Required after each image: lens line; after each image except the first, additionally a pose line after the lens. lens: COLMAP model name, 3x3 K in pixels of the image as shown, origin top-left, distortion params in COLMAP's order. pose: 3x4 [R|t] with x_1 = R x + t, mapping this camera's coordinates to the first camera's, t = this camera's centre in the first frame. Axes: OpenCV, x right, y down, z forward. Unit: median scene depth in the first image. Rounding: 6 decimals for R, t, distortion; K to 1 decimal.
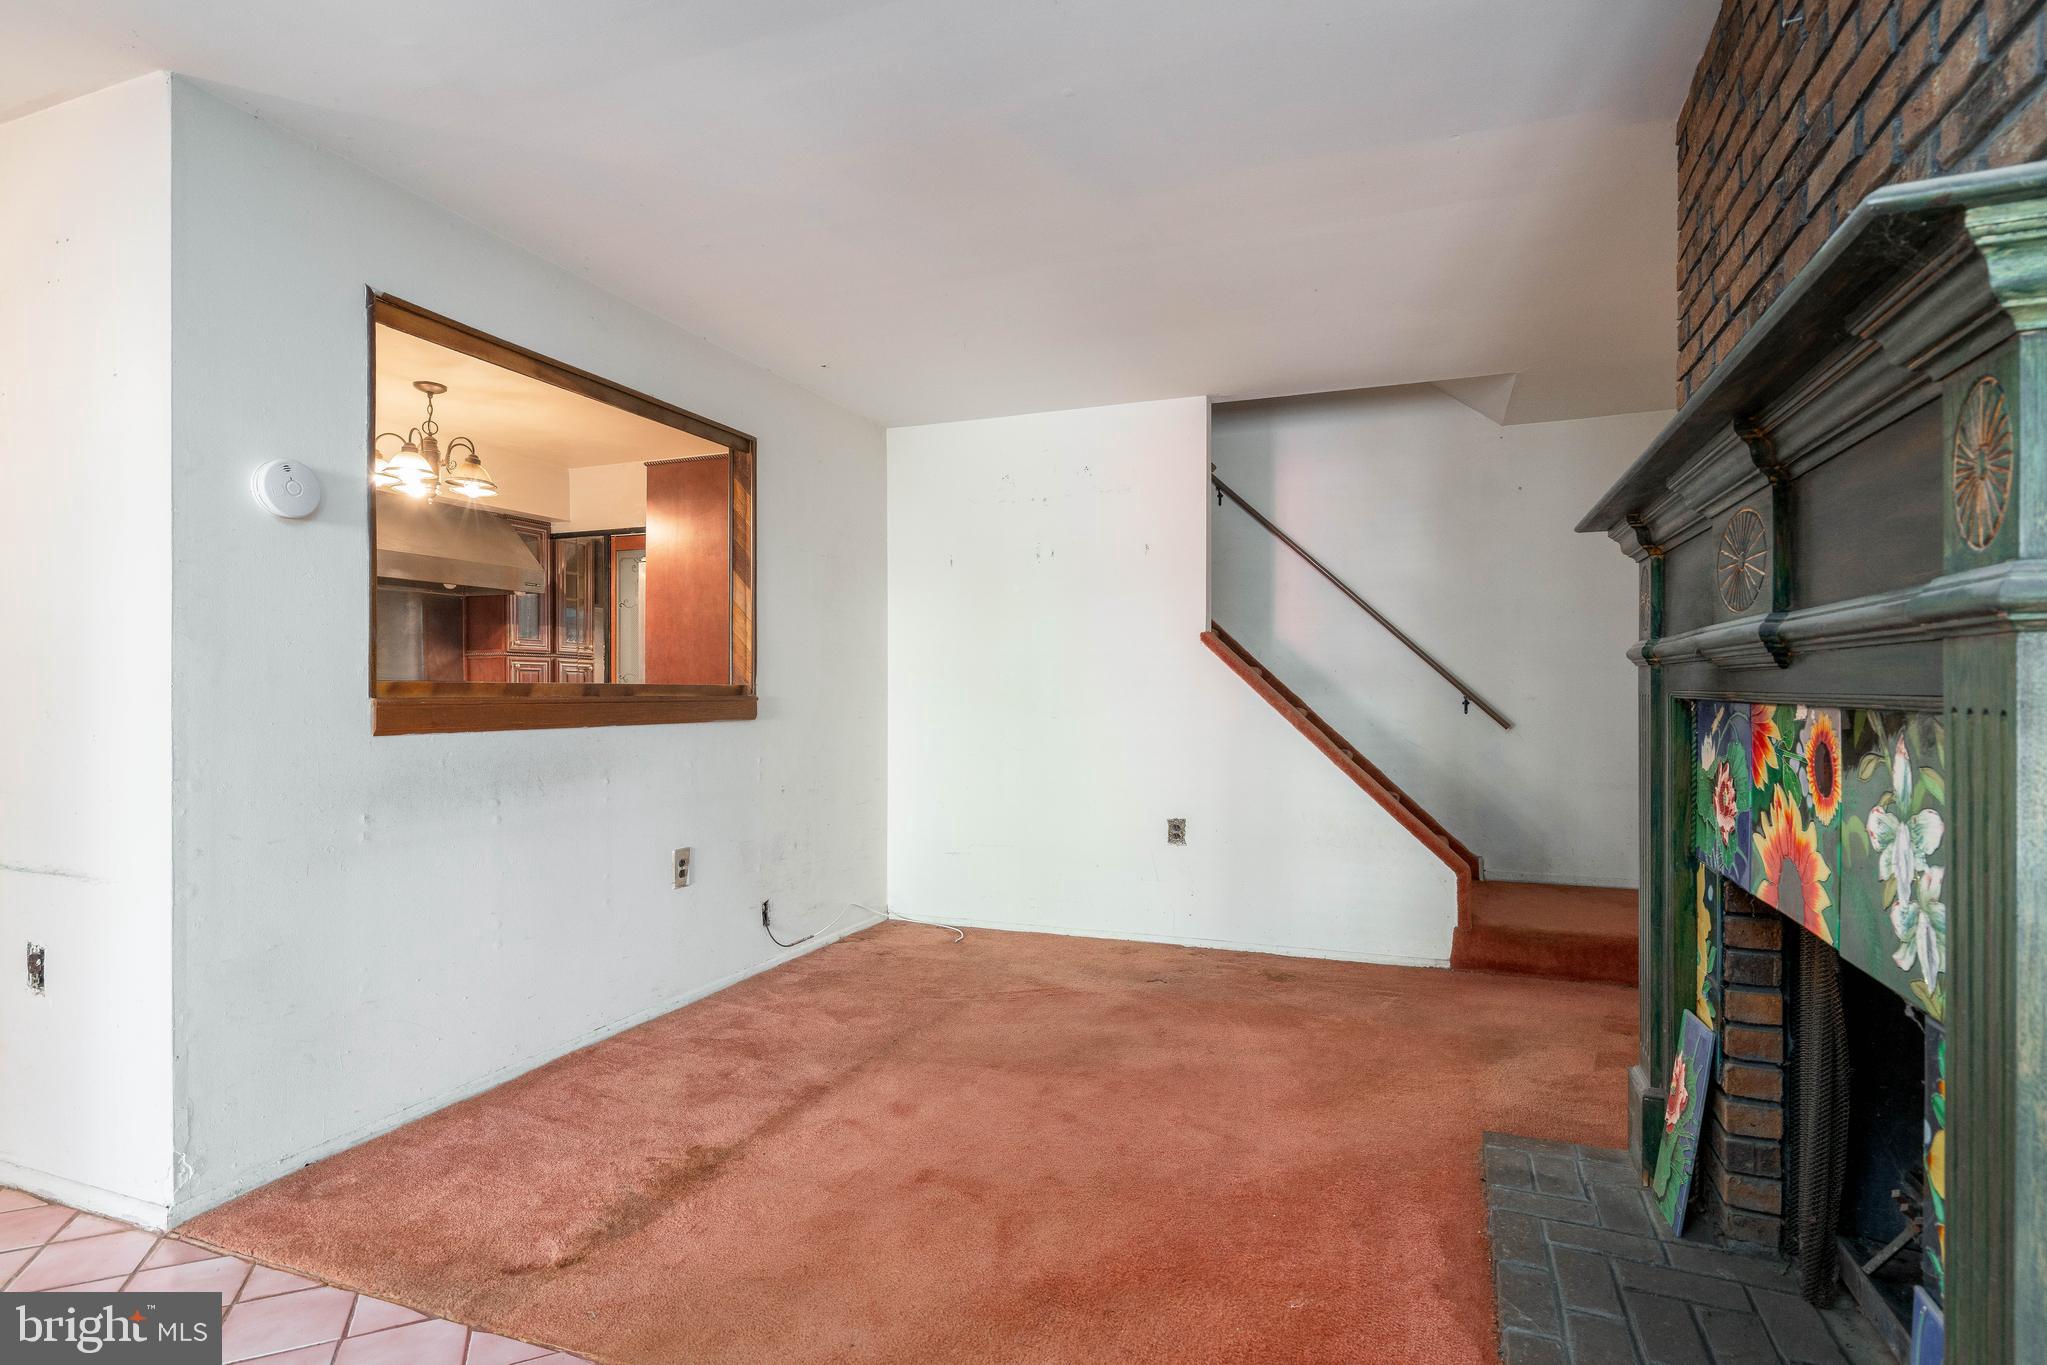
lens RADIAL K [[1028.9, 0, 1026.3], [0, 1028.9, 693.6], [0, 0, 1]] dist [0.000621, 0.001166]
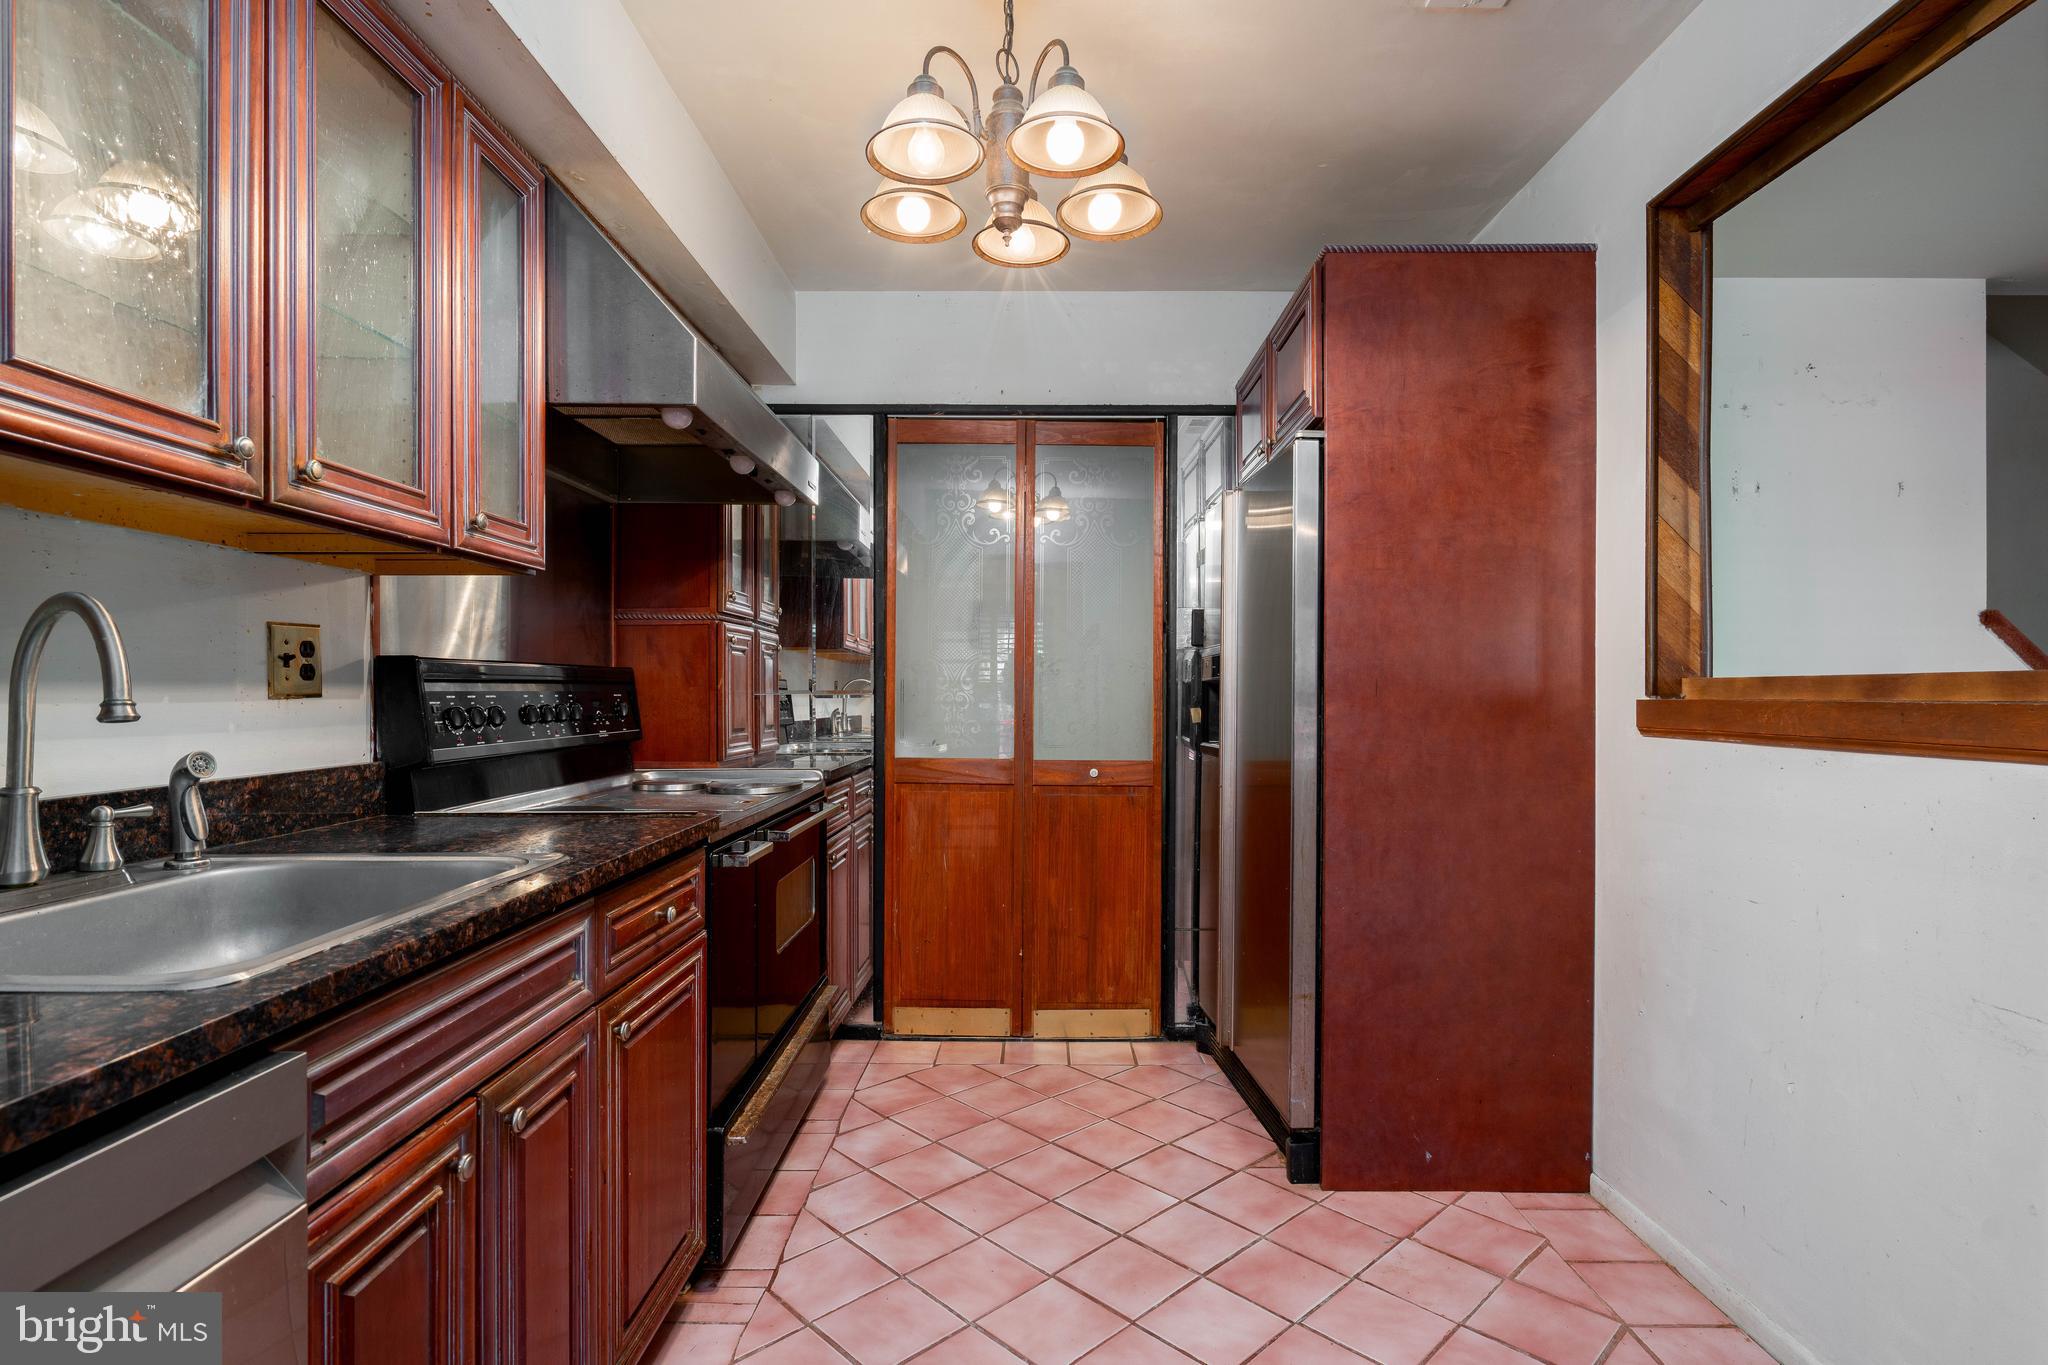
lens RADIAL K [[1029.5, 0, 1013.7], [0, 1029.5, 697.5], [0, 0, 1]] dist [0.000621, 0.001166]
pose [[0.934306, 0.005963, 0.356421, -0.540299], [-0.005350, 0.999982, -0.002705, 0.003504], [-0.356431, 0.000621, 0.934321, 0.442869]]
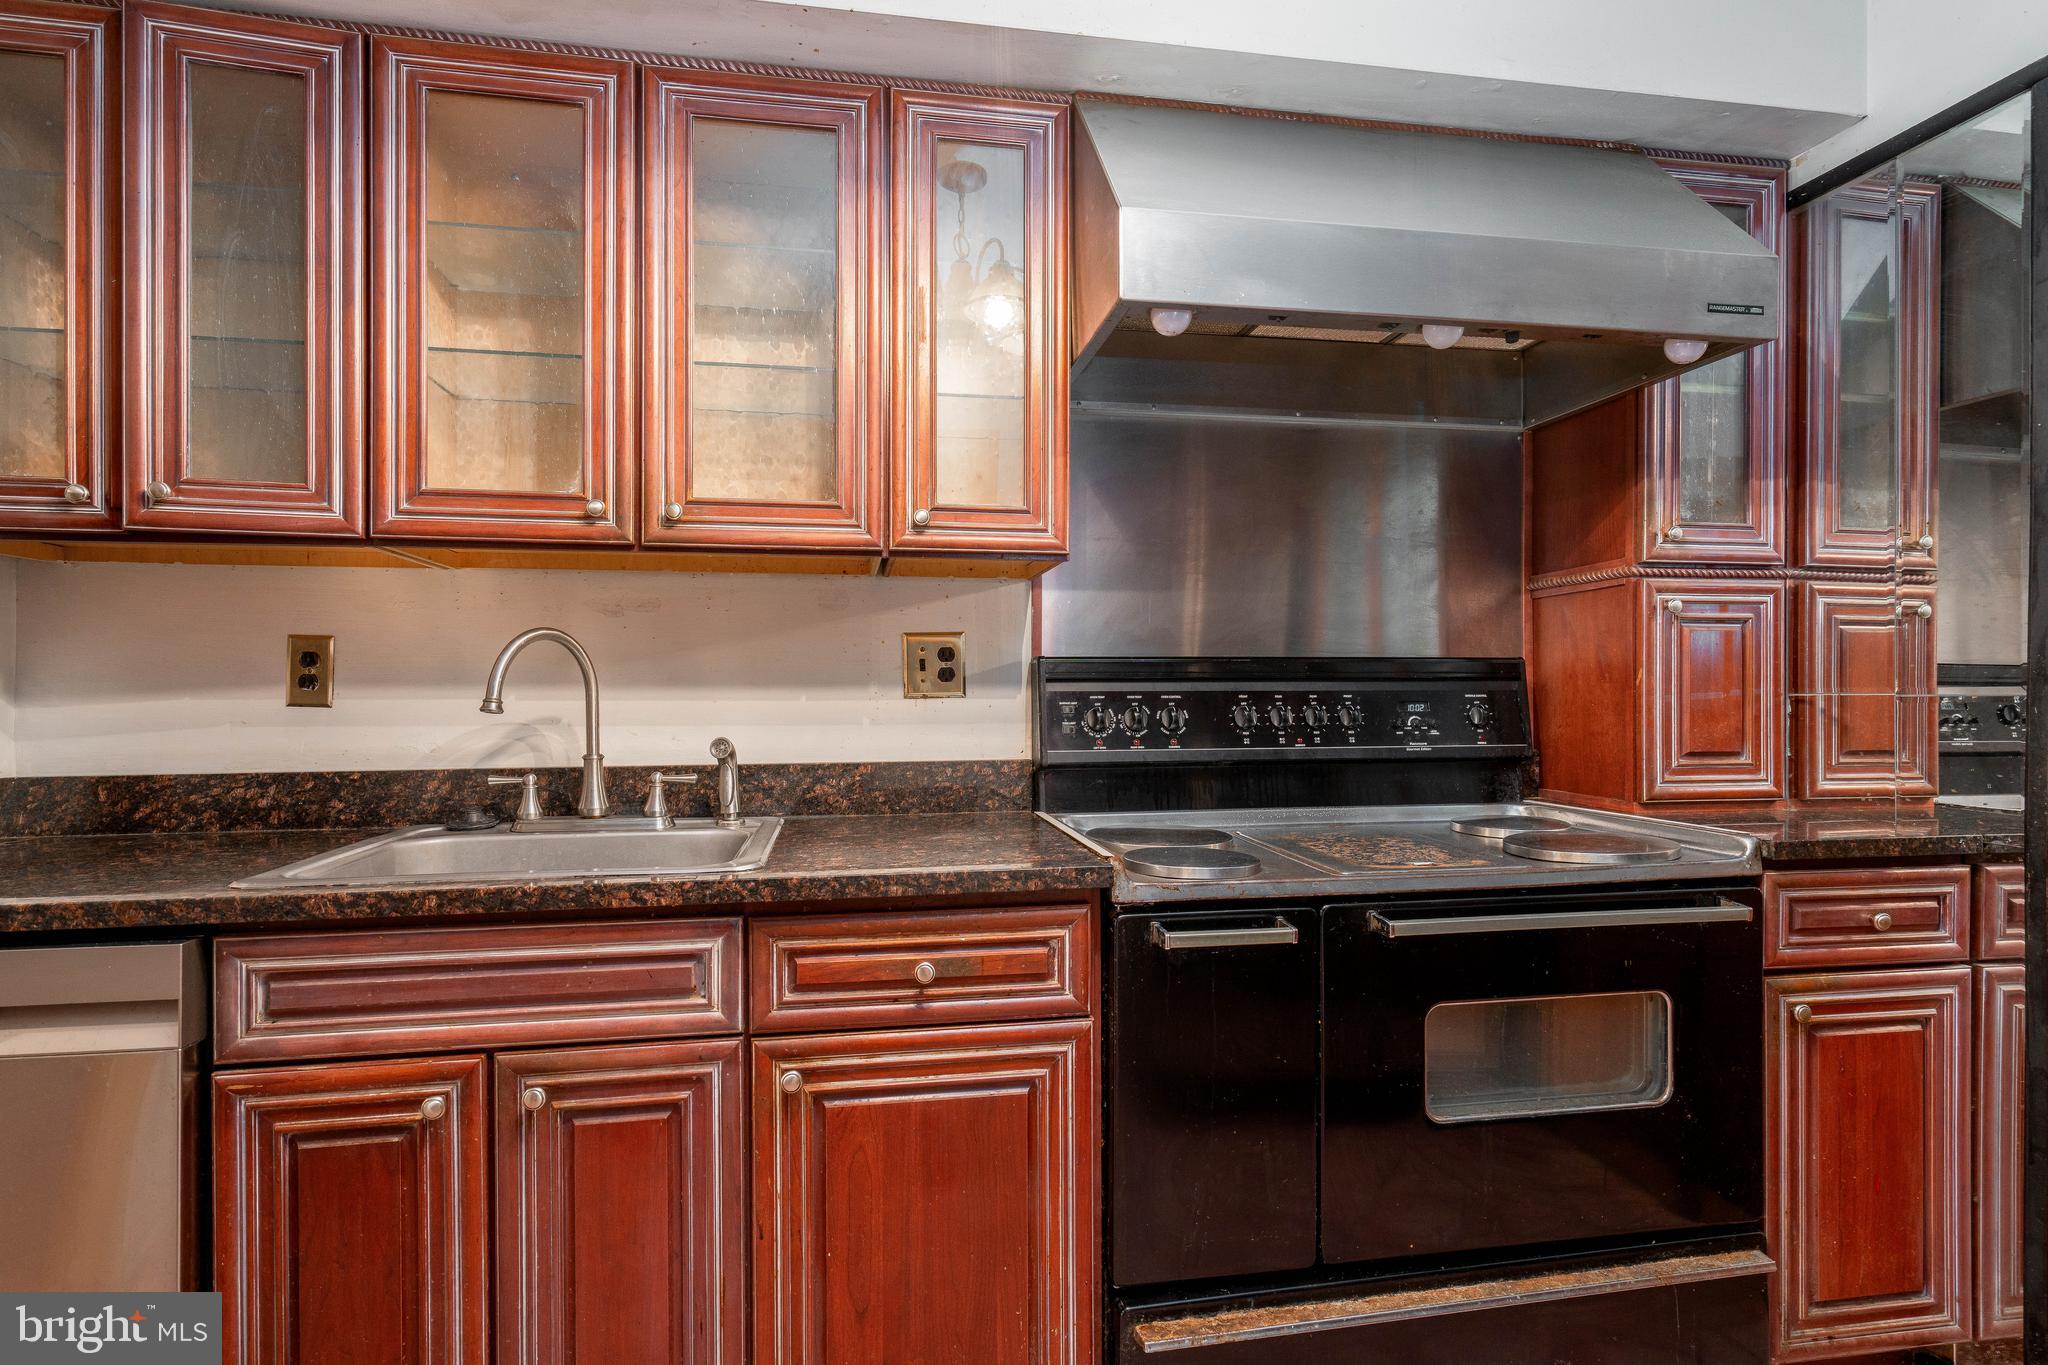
lens RADIAL K [[1029.5, 0, 1015.2], [0, 1029.5, 684.1], [0, 0, 1]] dist [0.000621, 0.001166]
pose [[0.517133, 0.002137, -0.855902, -0.319530], [-0.006855, 0.999975, -0.001645, -0.000182], [0.855877, 0.006718, 0.517135, 0.644828]]
